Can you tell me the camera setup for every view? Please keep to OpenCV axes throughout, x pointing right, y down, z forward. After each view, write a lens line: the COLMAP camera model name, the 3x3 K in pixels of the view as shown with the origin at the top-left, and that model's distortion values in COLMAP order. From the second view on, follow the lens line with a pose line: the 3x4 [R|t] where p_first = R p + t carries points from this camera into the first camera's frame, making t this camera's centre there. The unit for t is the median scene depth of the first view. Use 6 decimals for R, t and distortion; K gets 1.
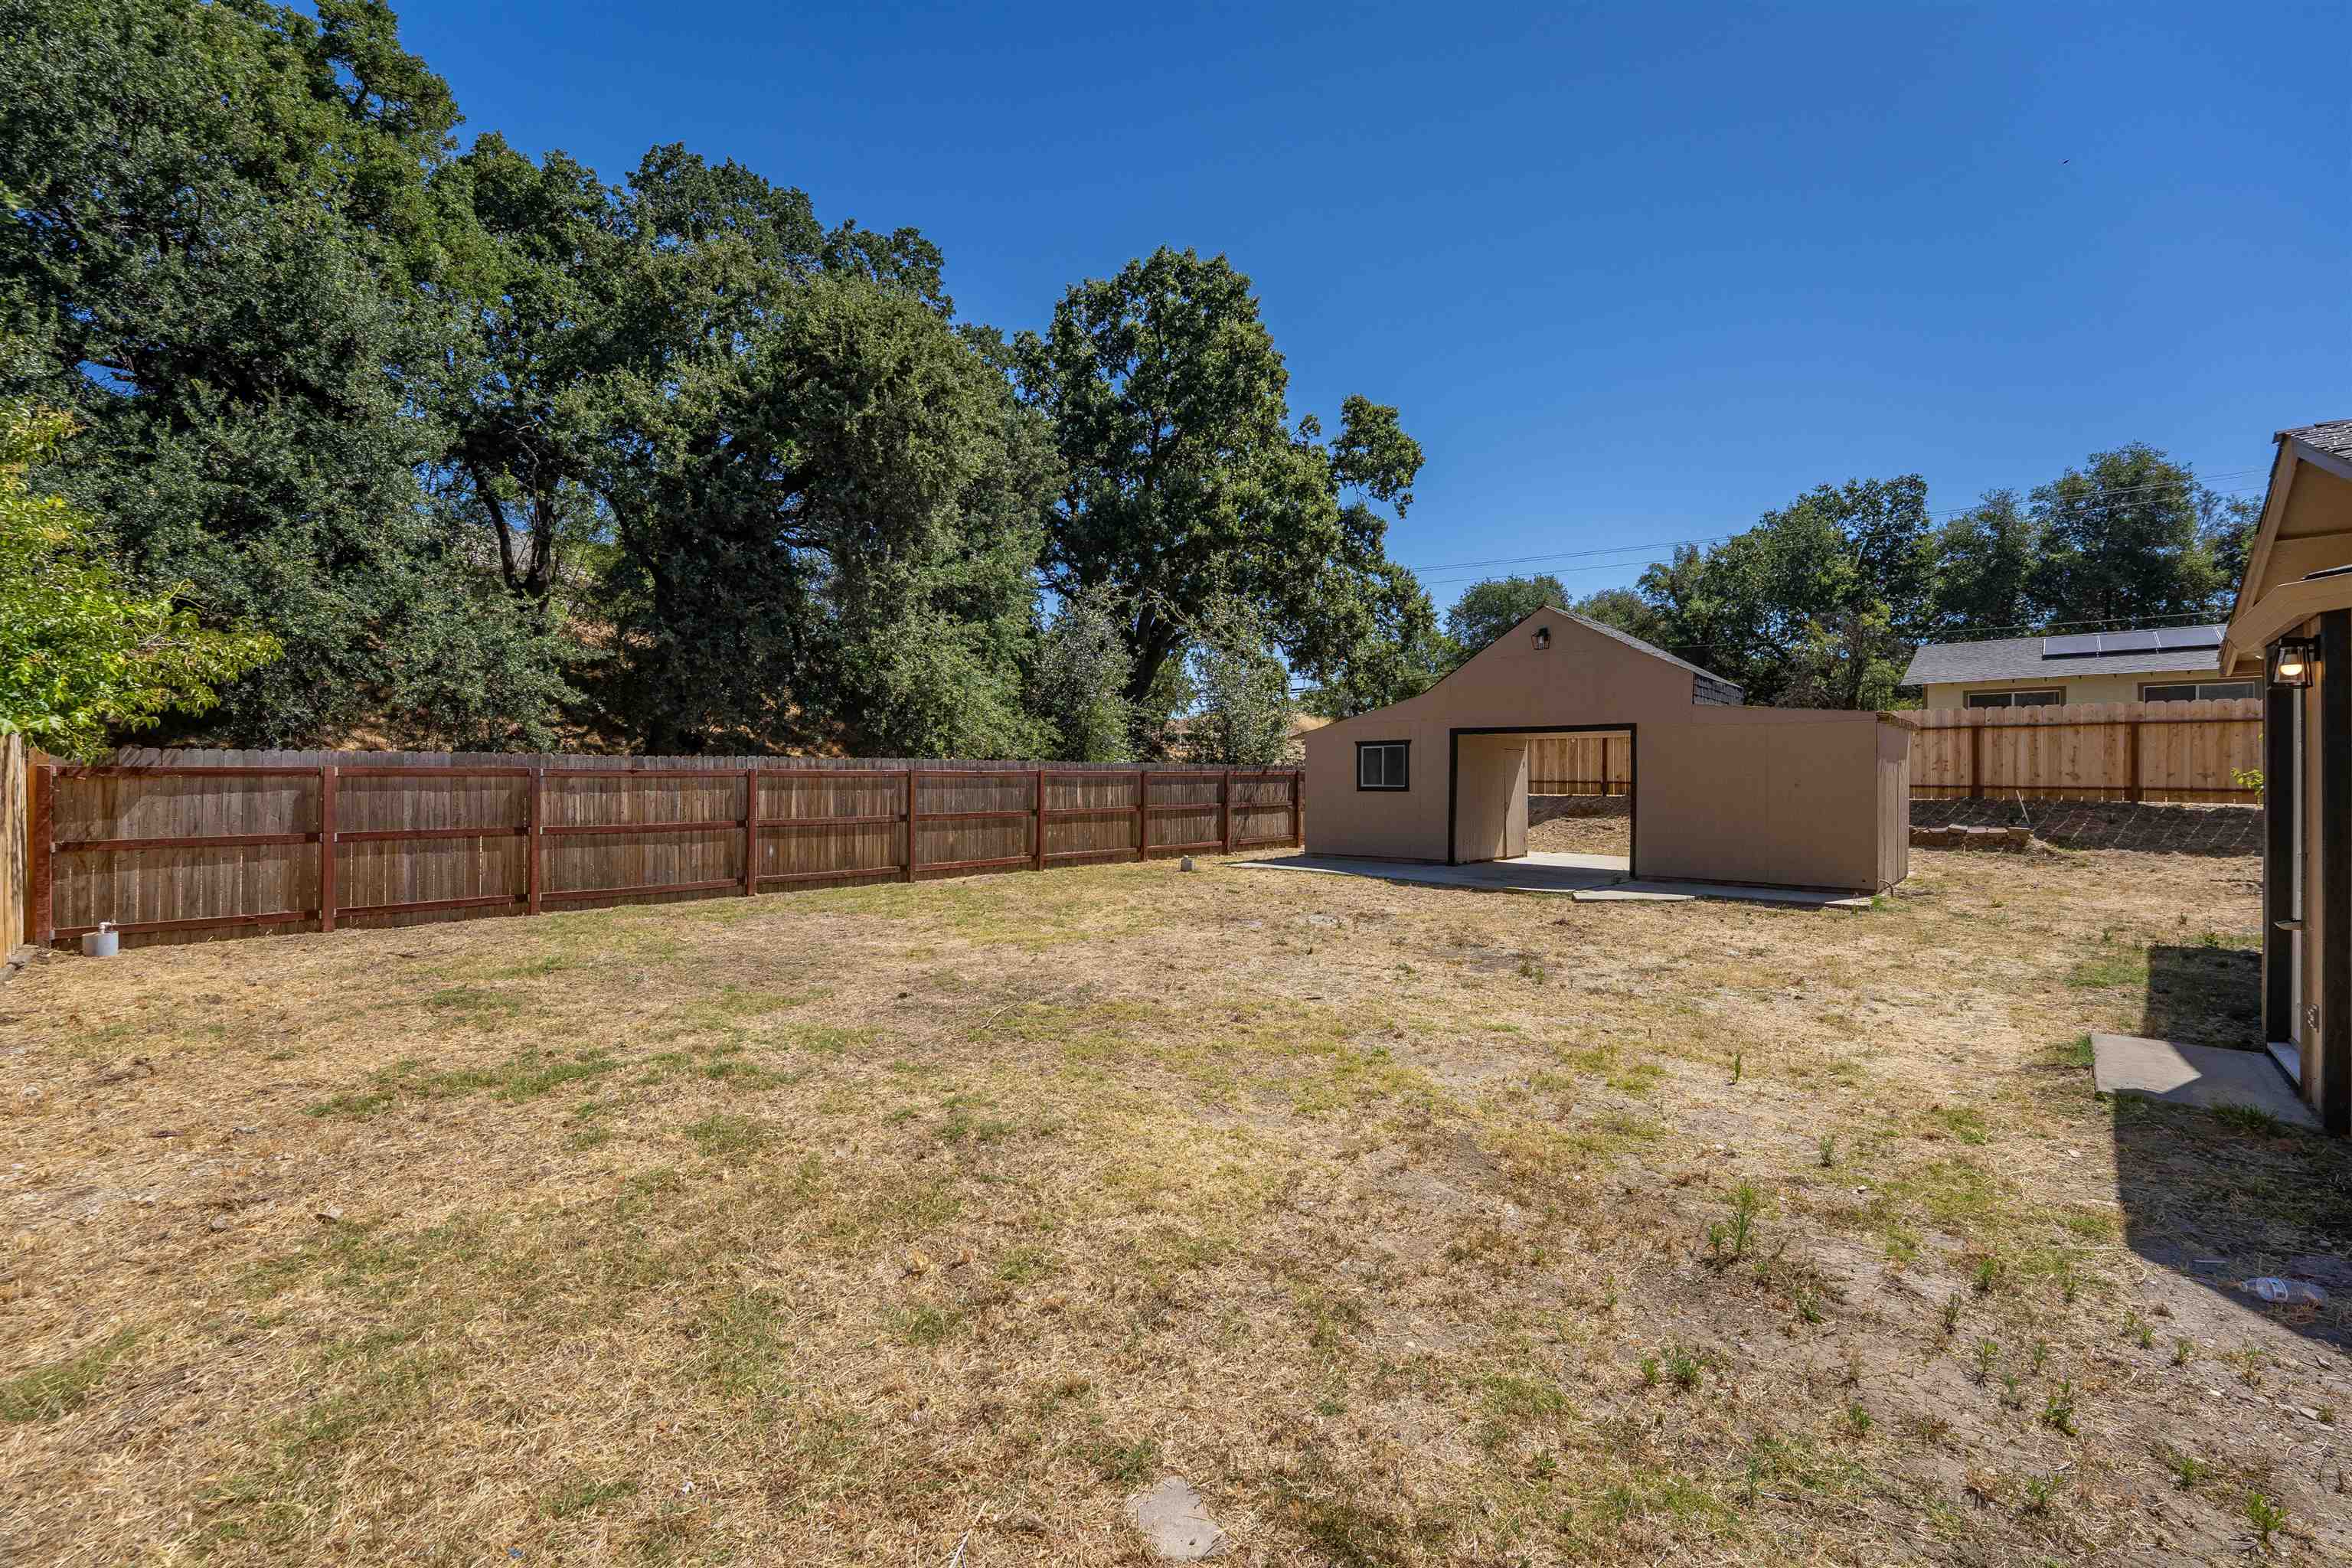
lens RADIAL K [[992.4, 0, 1164.5], [0, 992.4, 743.1], [0, 0, 1]] dist [-0.033157, 0.005742]
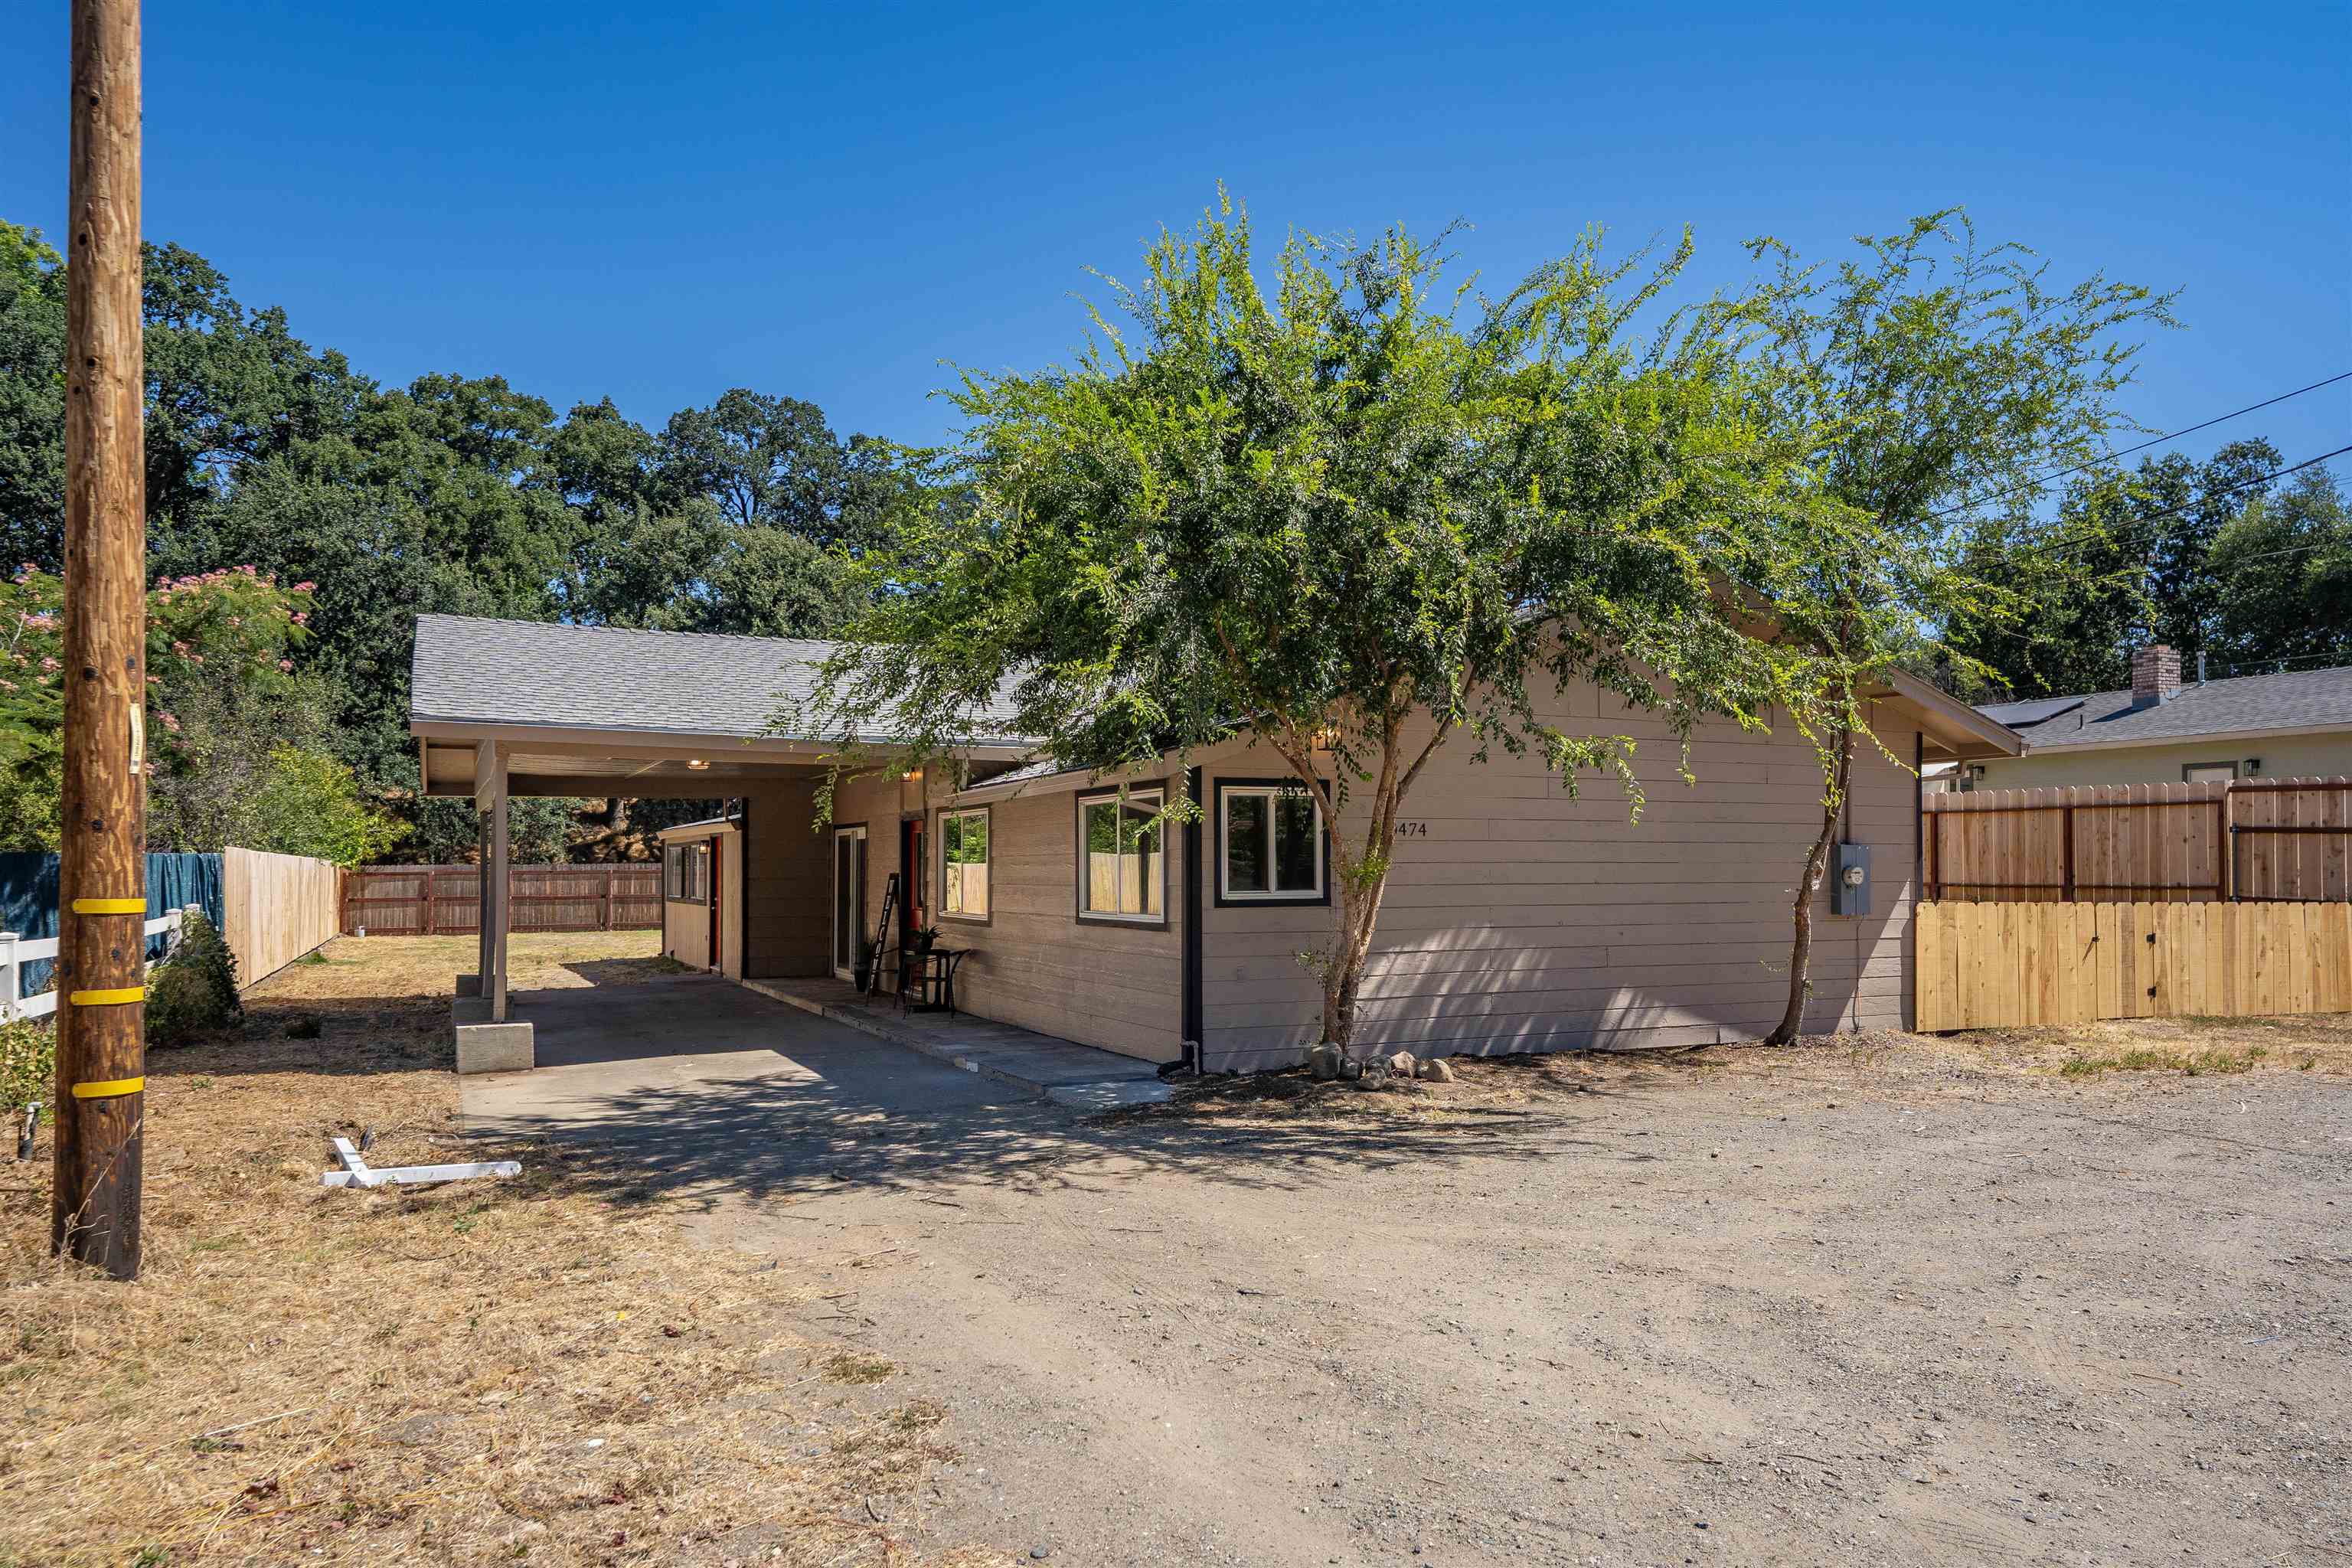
lens RADIAL K [[1619.4, 0, 1174.1], [0, 1619.4, 773.1], [0, 0, 1]] dist [0.015779, 0.001775]
pose [[0.924055, -0.028268, -0.381213, 1.689943], [0.021388, 0.999523, -0.022273, -0.063735], [0.381660, 0.012428, 0.924219, -1.444226]]
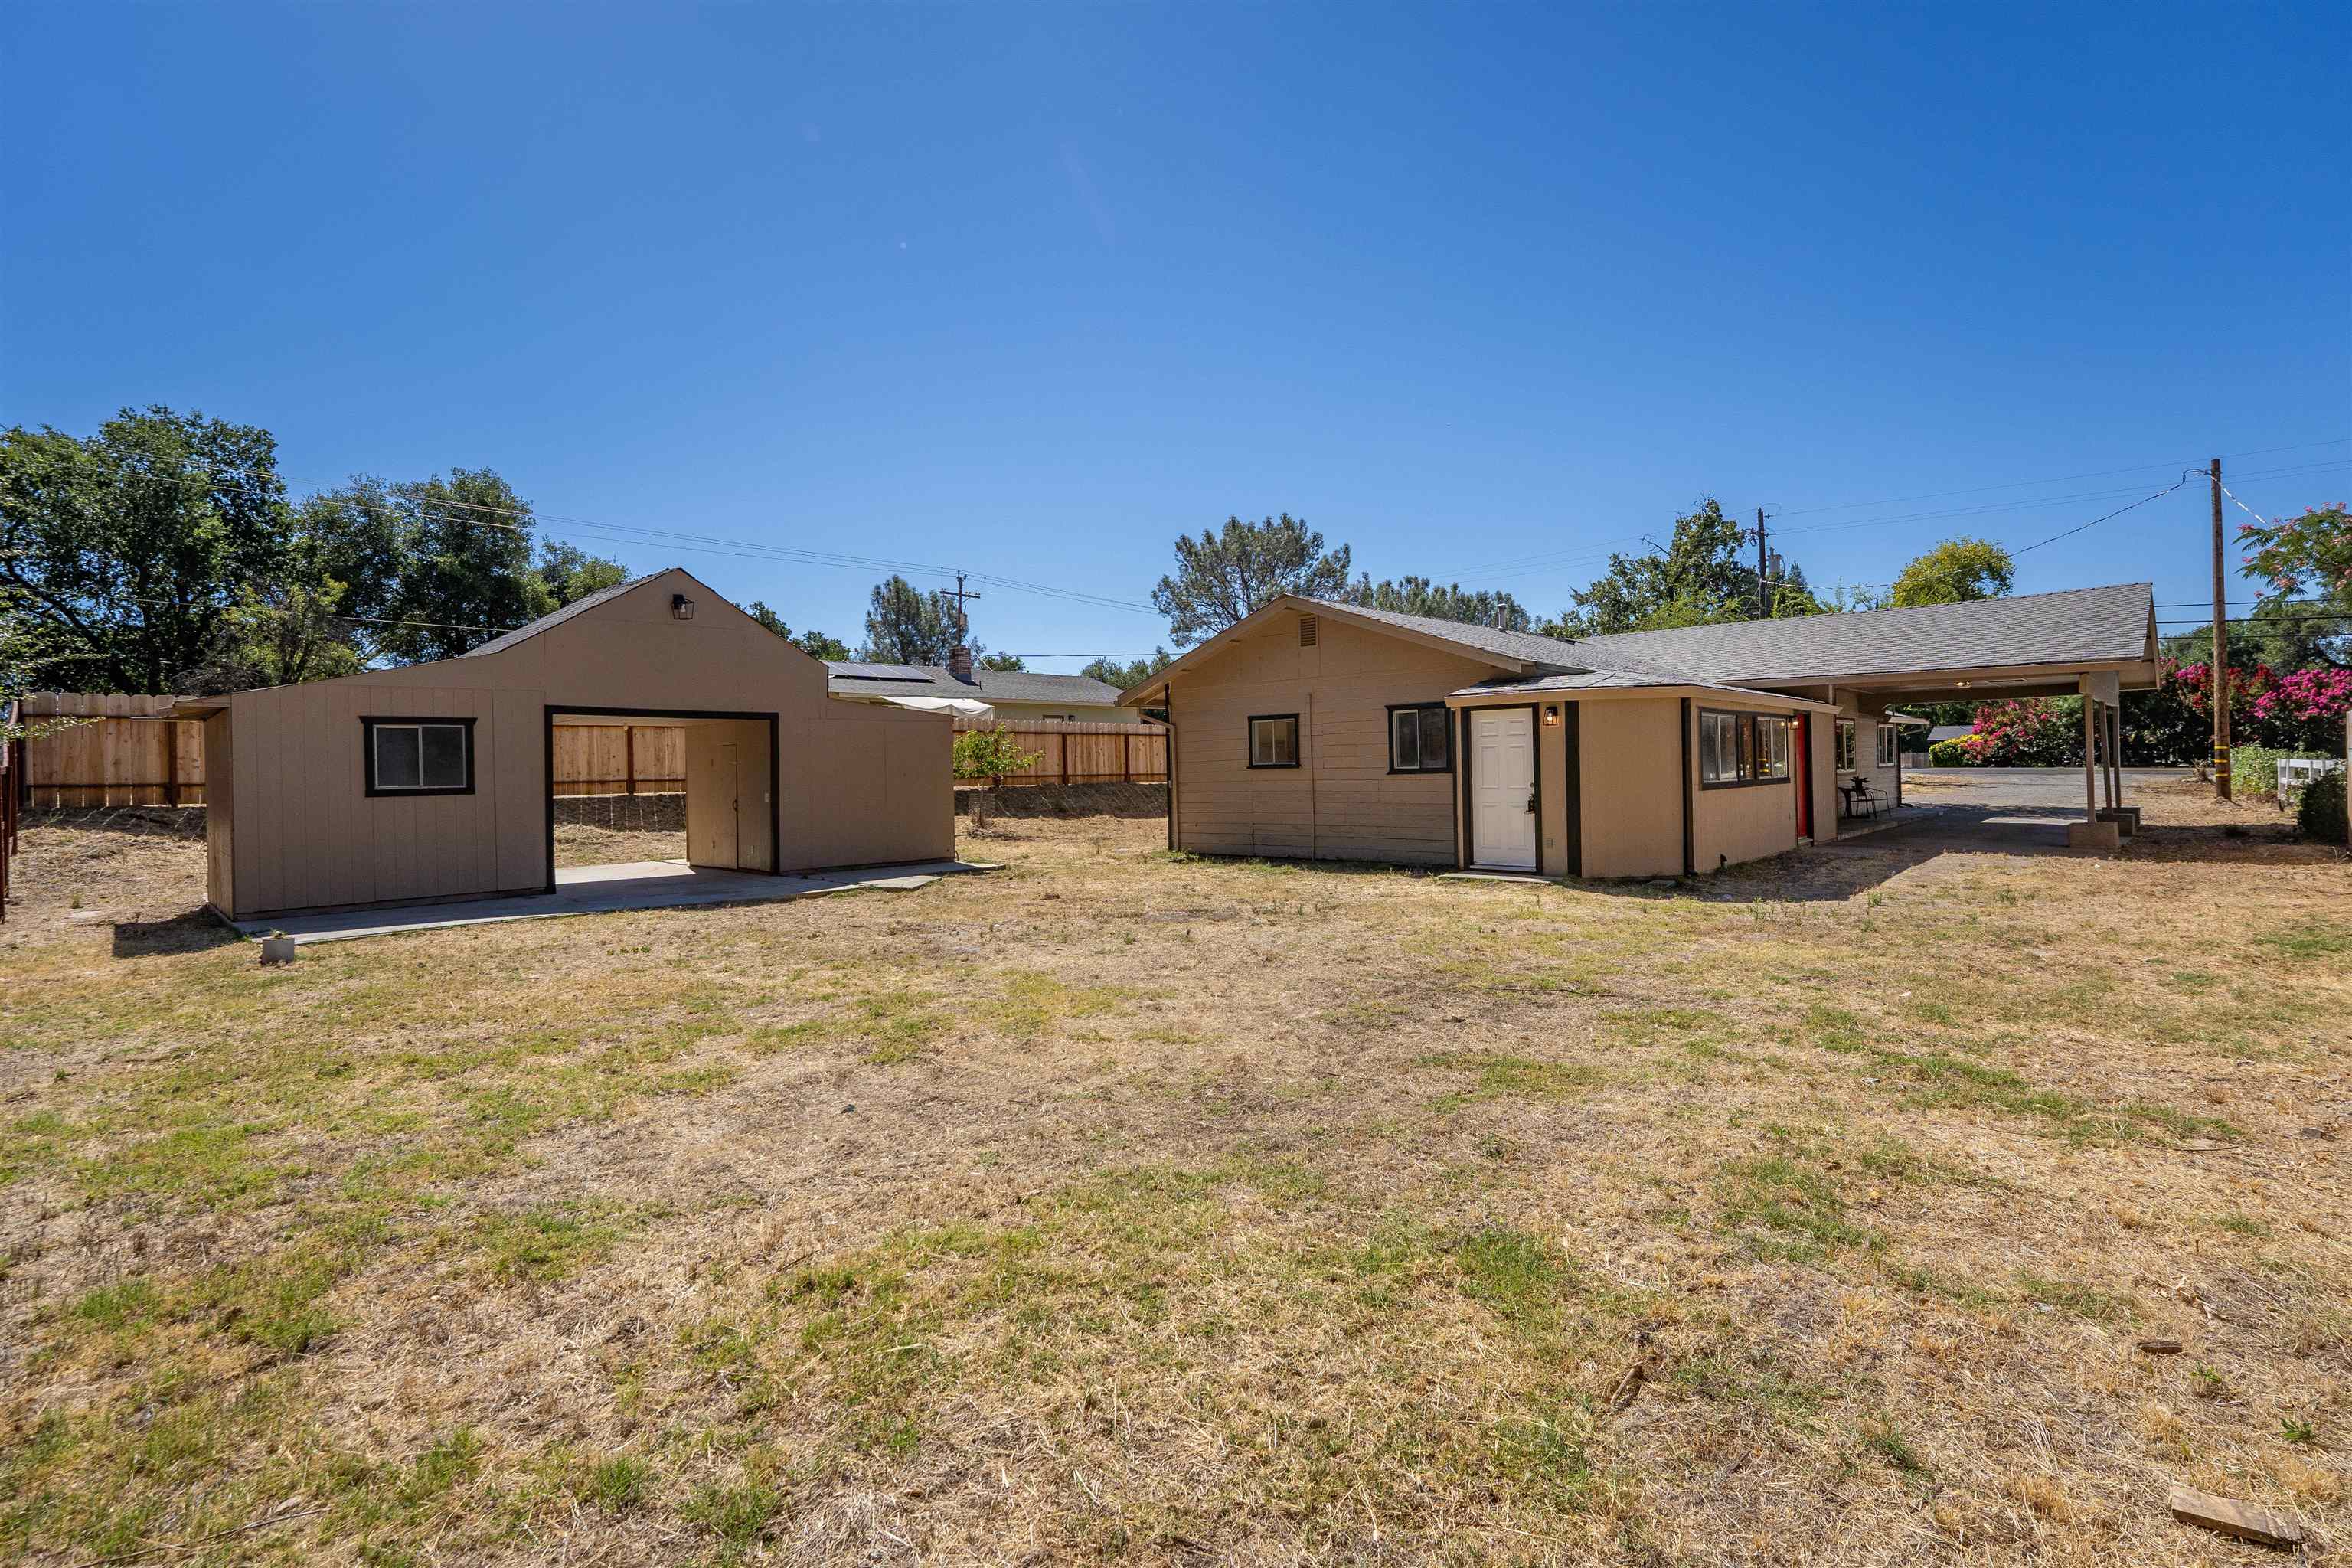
lens RADIAL K [[1076.9, 0, 1167.5], [0, 1076.9, 758.9], [0, 0, 1]] dist [-0.021922, -0.000635]
pose [[0.025729, 0.005212, 0.999655, -0.551897], [-0.021237, 0.999764, -0.004666, 0.020663], [-0.999443, -0.021110, 0.025833, 0.587220]]
